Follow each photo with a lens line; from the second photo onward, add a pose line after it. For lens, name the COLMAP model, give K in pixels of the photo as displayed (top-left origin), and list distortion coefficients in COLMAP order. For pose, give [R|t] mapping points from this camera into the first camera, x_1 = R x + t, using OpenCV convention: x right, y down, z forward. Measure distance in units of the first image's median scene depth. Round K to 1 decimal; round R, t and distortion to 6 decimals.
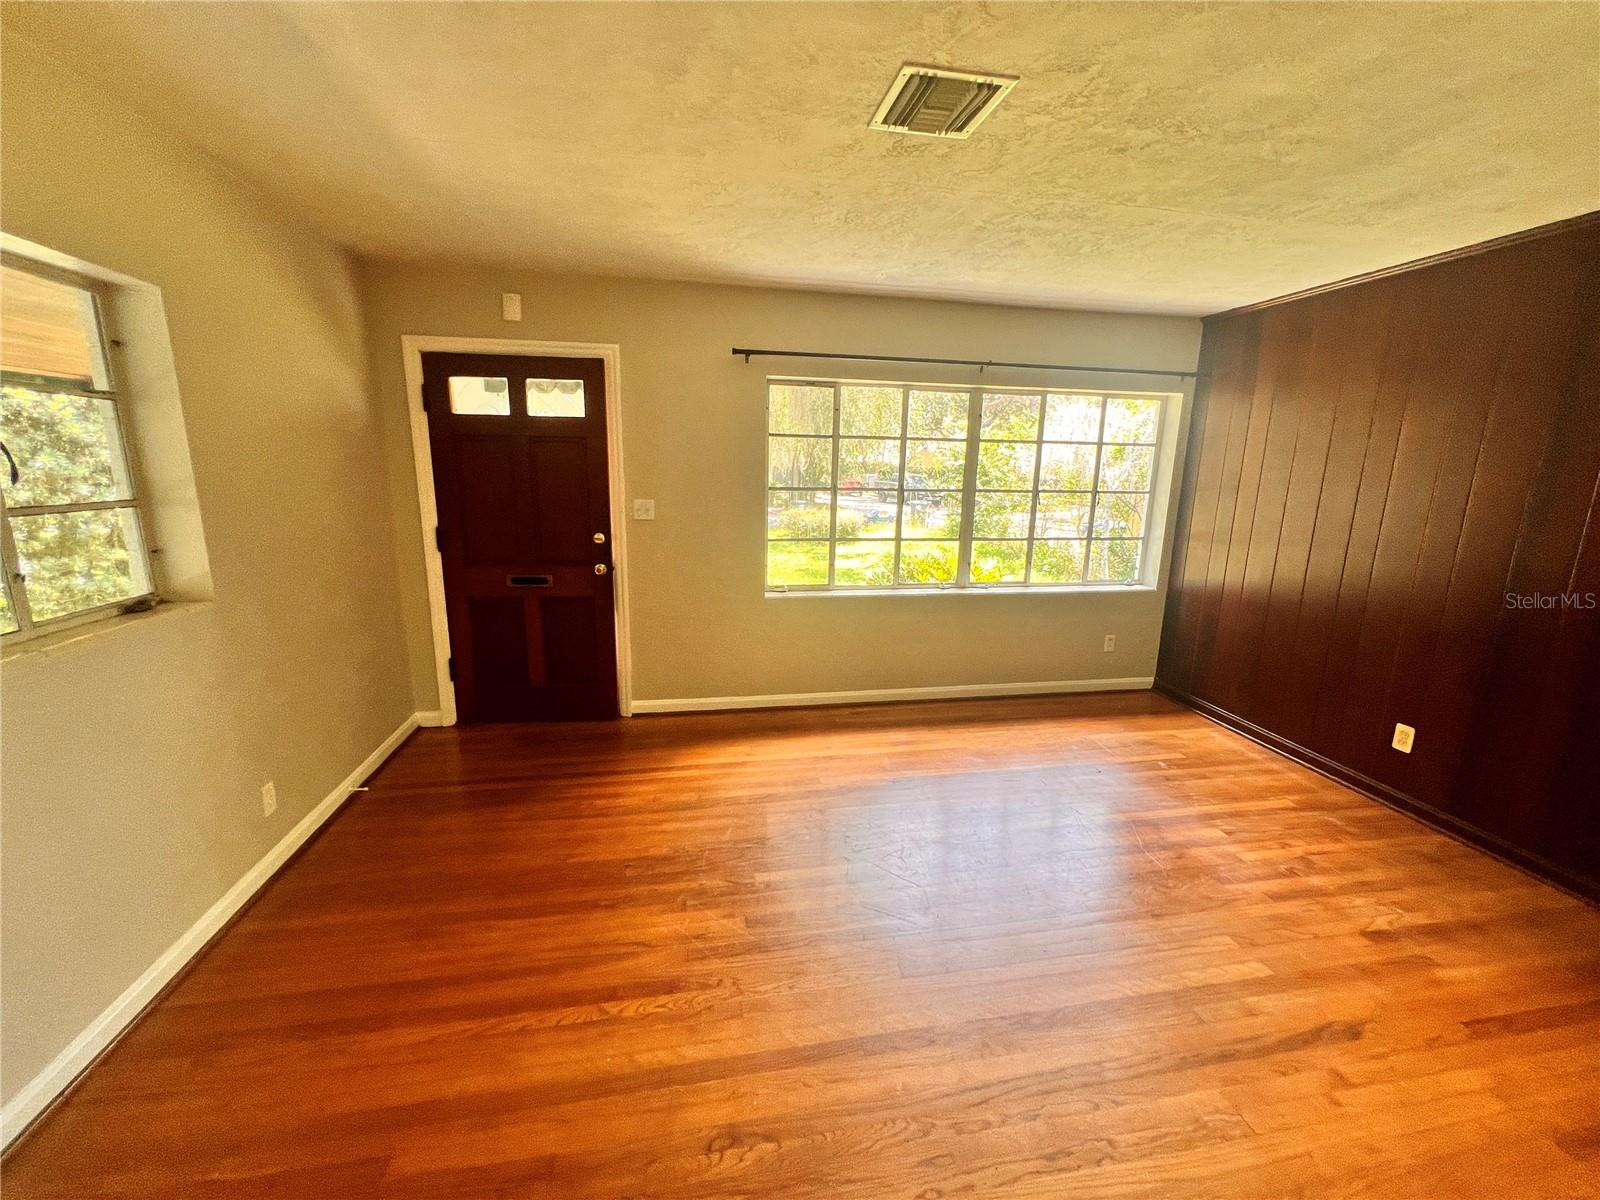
lens RADIAL K [[642.5, 0, 796.7], [0, 642.5, 600.4], [0, 0, 1]] dist [0.000197, 0.001009]
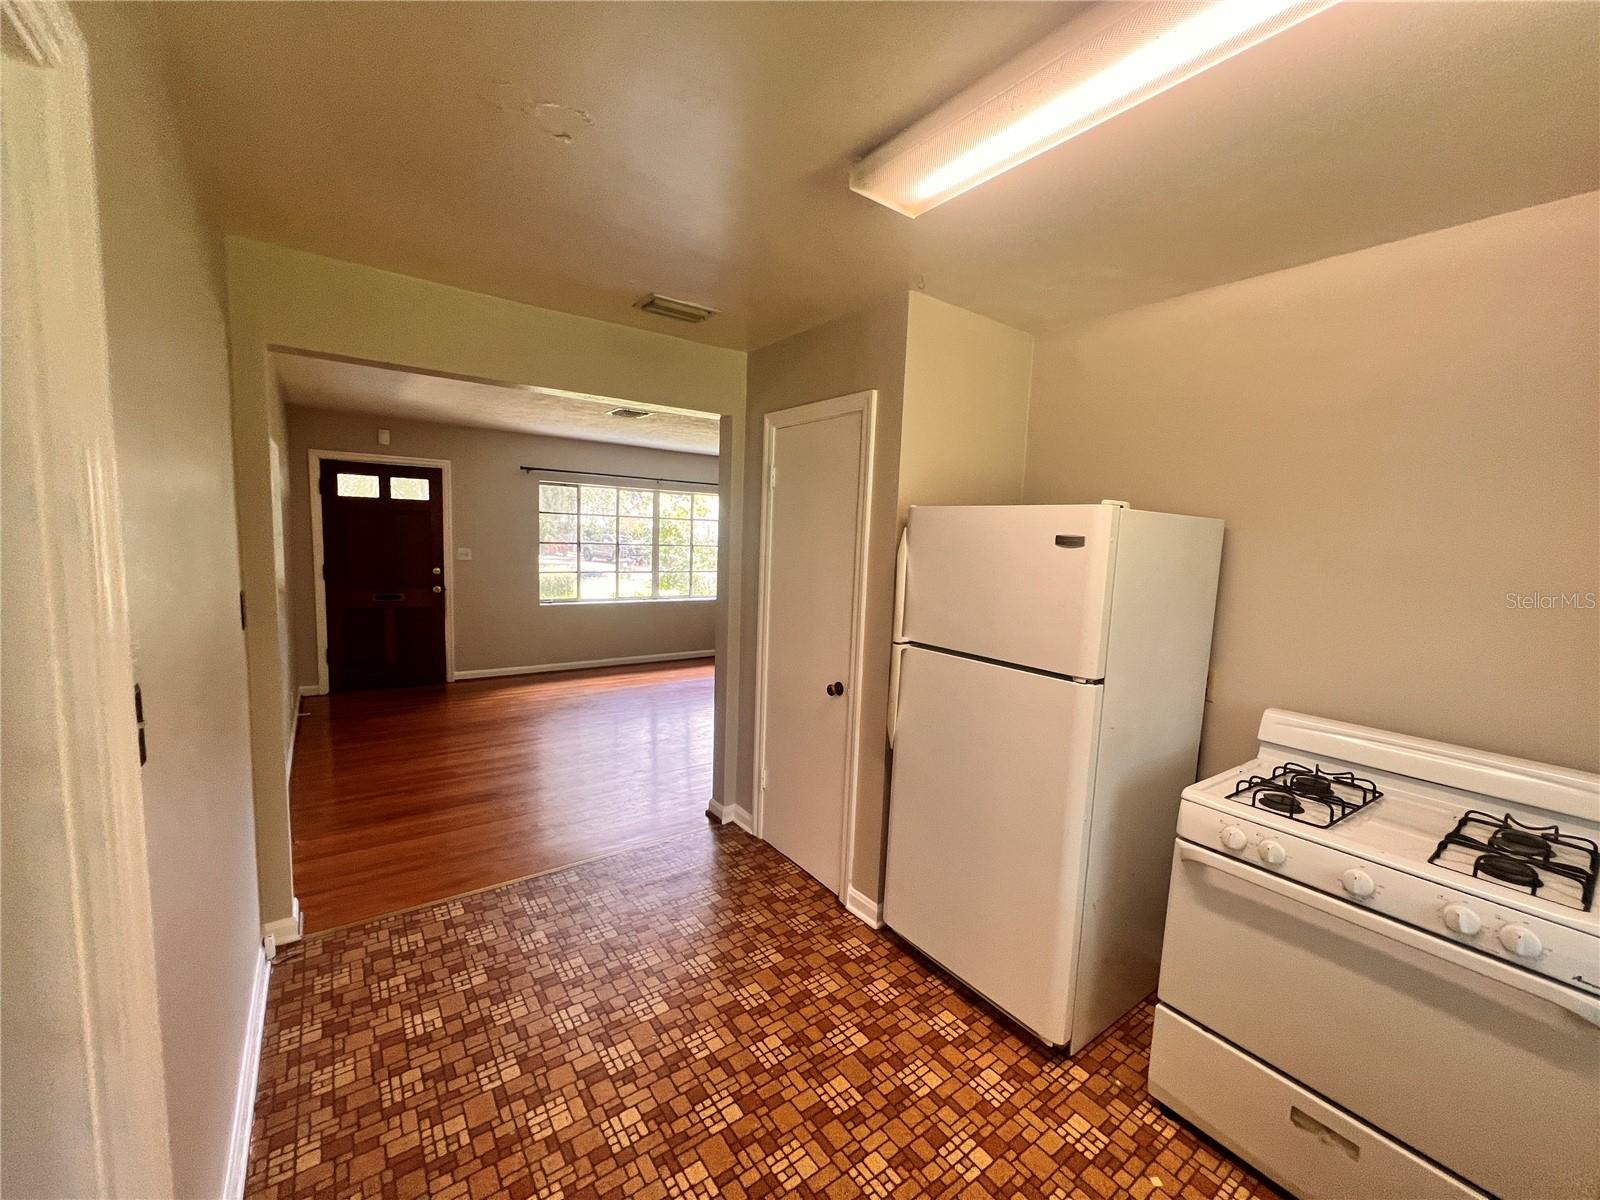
lens RADIAL K [[642.5, 0, 796.7], [0, 642.5, 600.4], [0, 0, 1]] dist [0.000197, 0.001009]
pose [[0.902582, -0.029556, 0.429502, -0.197036], [0.071160, 0.994160, -0.081128, 0.198747], [-0.424596, 0.103788, 0.899414, -0.979345]]
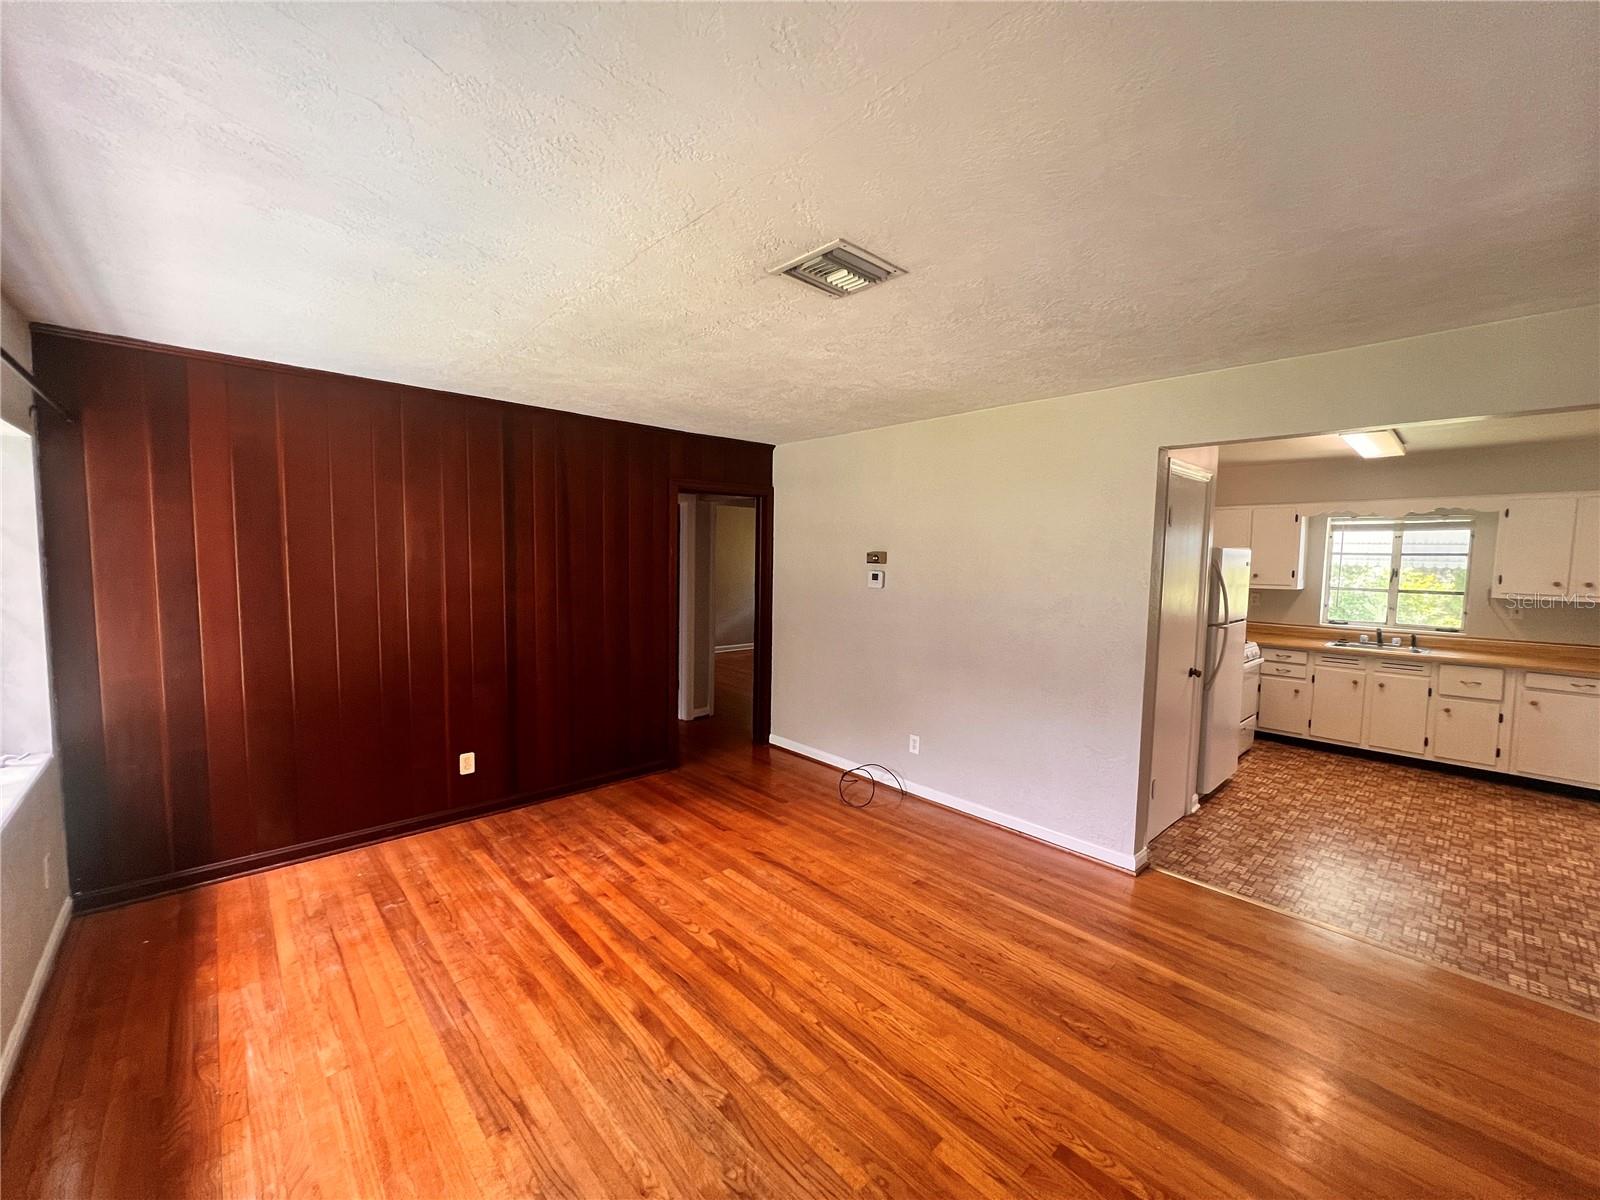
lens RADIAL K [[642.5, 0, 796.7], [0, 642.5, 600.4], [0, 0, 1]] dist [0.000197, 0.001009]
pose [[-0.532419, -0.090146, 0.841667, -0.389178], [0.152536, 0.967819, 0.200148, -0.222341], [-0.832624, 0.234948, -0.501535, 0.901741]]
